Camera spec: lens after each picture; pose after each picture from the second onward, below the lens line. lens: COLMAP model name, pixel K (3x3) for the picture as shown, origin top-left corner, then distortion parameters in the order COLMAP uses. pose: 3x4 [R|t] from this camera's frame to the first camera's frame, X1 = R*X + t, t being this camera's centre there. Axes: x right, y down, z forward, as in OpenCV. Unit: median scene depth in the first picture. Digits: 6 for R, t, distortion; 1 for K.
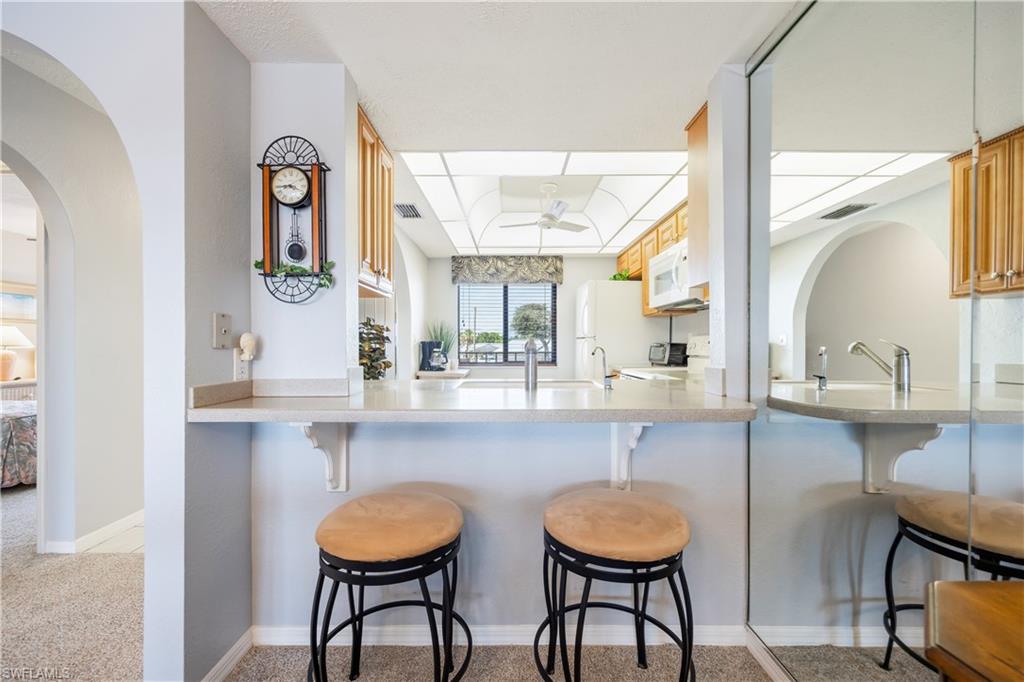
lens RADIAL K [[405.9, 0, 512.1], [0, 405.9, 344.1], [0, 0, 1]] dist [0.002084, 0.000138]
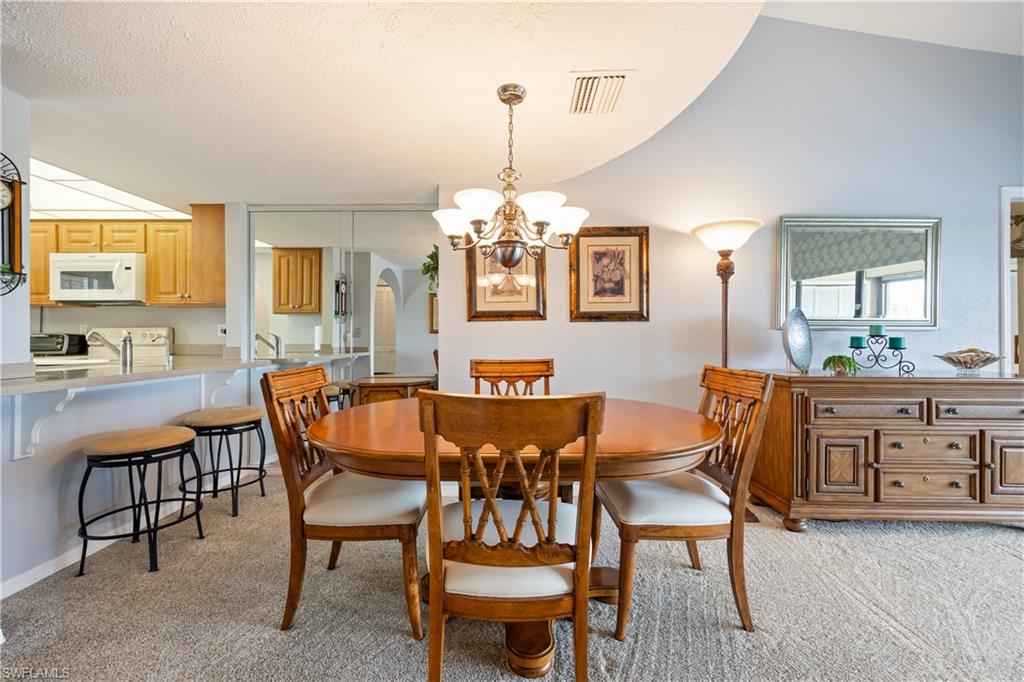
lens RADIAL K [[417.0, 0, 514.1], [0, 417.0, 333.7], [0, 0, 1]] dist [0.003985, 0.000343]
pose [[0.023565, 0.008770, 0.999684, -0.604993], [-0.000019, 0.999962, -0.008772, 0.005777], [-0.999722, 0.000188, 0.023564, -0.176641]]
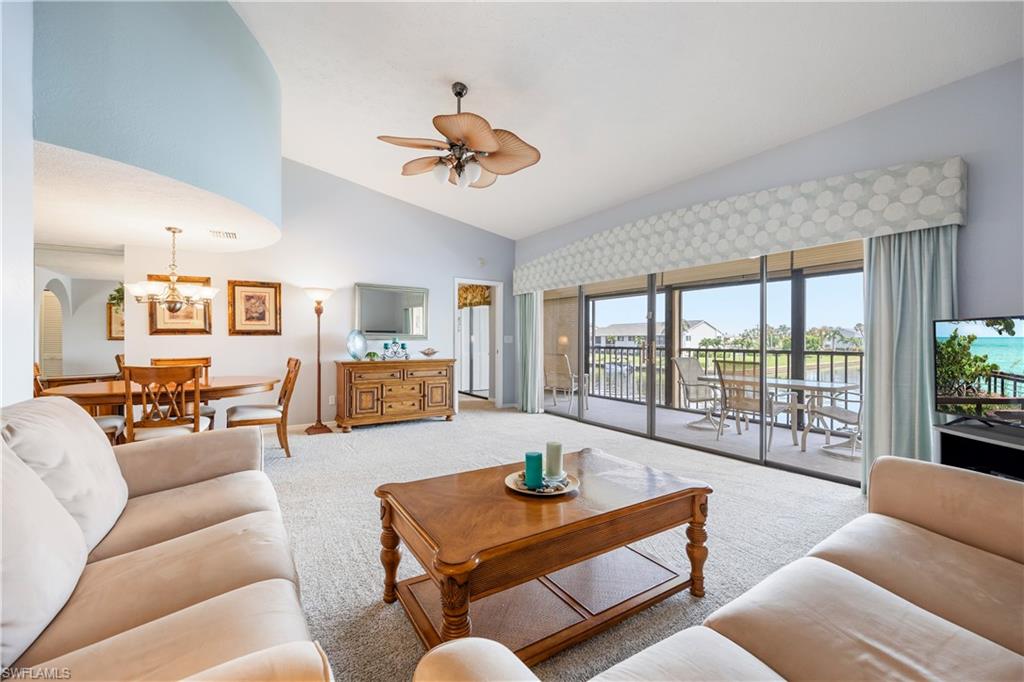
lens RADIAL K [[418.1, 0, 512.0], [0, 418.1, 341.0], [0, 0, 1]] dist [0.000705, 0.000065]
pose [[-0.532229, -0.001627, 0.846599, -1.358420], [0.002276, 0.999992, 0.003353, -0.007037], [-0.846597, 0.003712, -0.532221, -0.304980]]
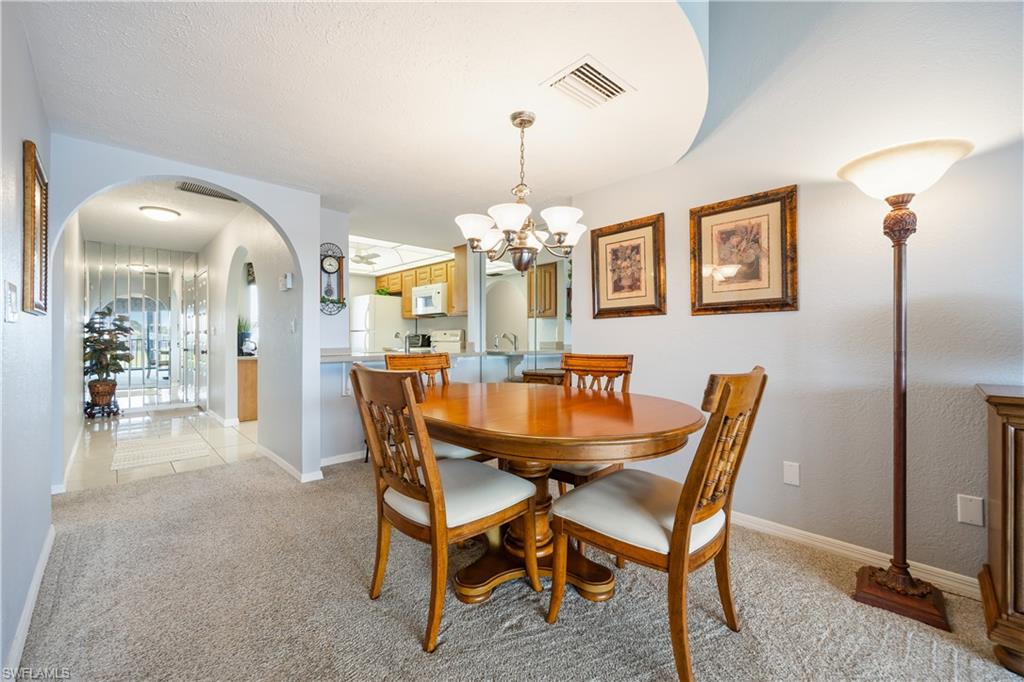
lens RADIAL K [[412.3, 0, 507.1], [0, 412.3, 336.2], [0, 0, 1]] dist [0.003315, -0.000030]
pose [[0.725752, 0.003155, 0.687949, -0.522501], [0.000666, 0.999986, -0.005289, 0.013634], [-0.687956, 0.004297, 0.725739, -0.515898]]
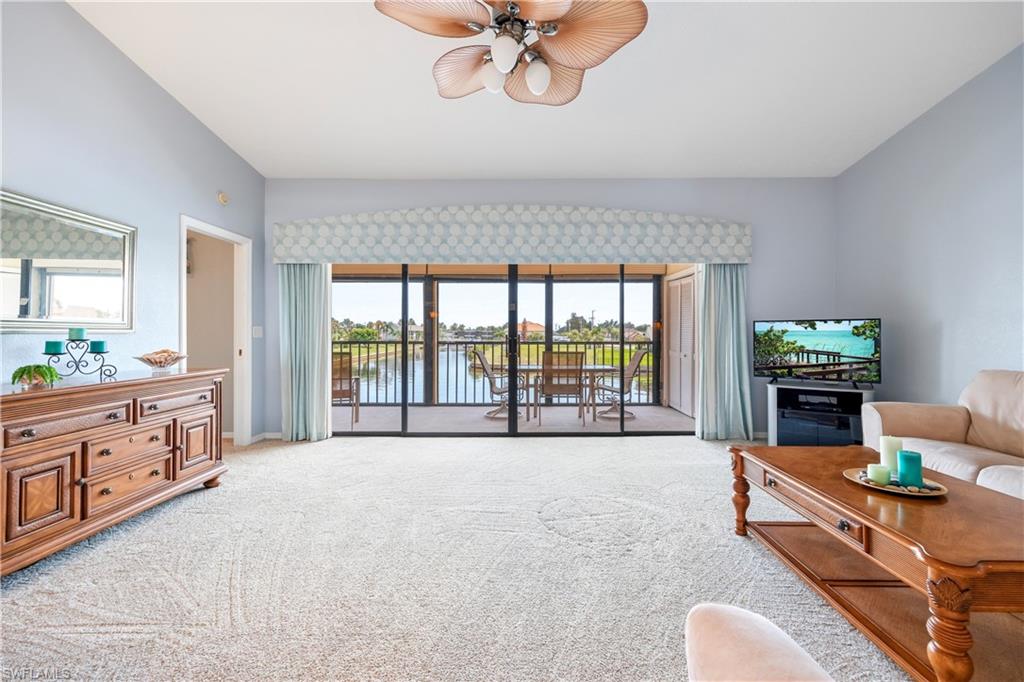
lens RADIAL K [[422.9, 0, 517.6], [0, 422.9, 331.9], [0, 0, 1]] dist [0.006670, -0.000060]
pose [[-0.999965, 0.001691, 0.008176, -0.575894], [0.001689, 0.999999, -0.000217, -0.006986], [-0.008176, -0.000204, -0.999967, -0.120942]]
